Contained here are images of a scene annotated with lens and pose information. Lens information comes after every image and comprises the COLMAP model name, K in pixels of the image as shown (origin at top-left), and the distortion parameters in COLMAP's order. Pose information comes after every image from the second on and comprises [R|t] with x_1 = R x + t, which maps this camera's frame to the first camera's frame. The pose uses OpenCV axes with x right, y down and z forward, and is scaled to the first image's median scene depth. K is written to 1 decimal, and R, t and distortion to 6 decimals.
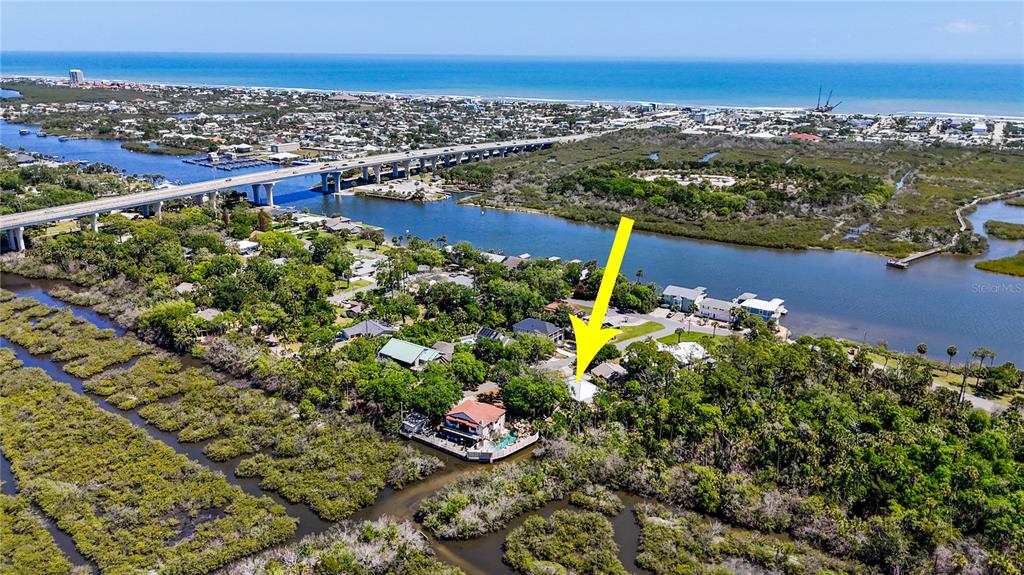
lens RADIAL K [[754.5, 0, 512.0], [0, 754.5, 287.5], [0, 0, 1]] dist [0.082708, -0.089712]
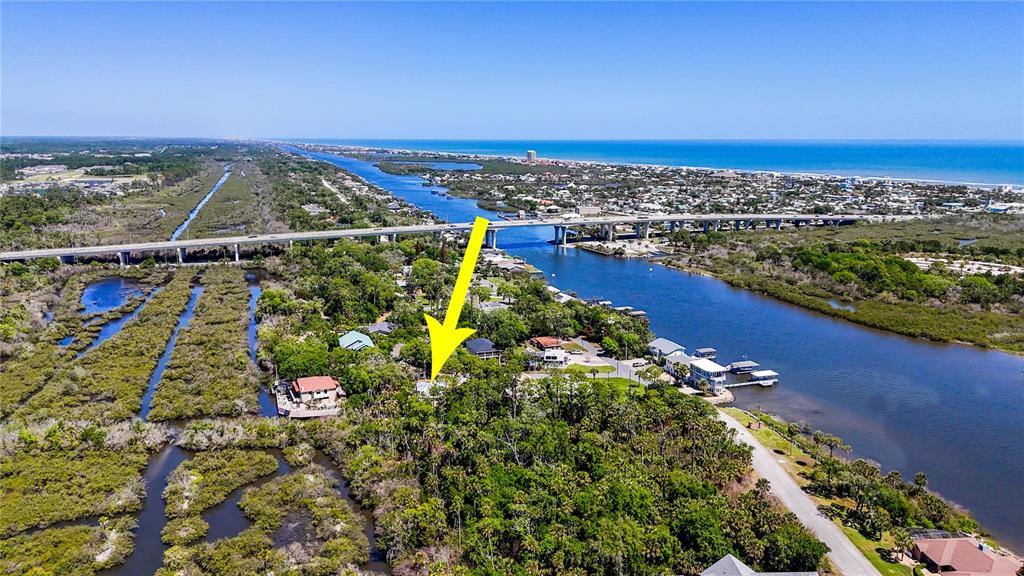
lens RADIAL K [[754.5, 0, 512.0], [0, 754.5, 288.0], [0, 0, 1]] dist [0.082708, -0.089712]
pose [[0.797946, 0.109472, -0.592705, 0.394178], [-0.171921, 0.983854, -0.049737, 0.011317], [0.577690, 0.141586, 0.803883, 0.037259]]
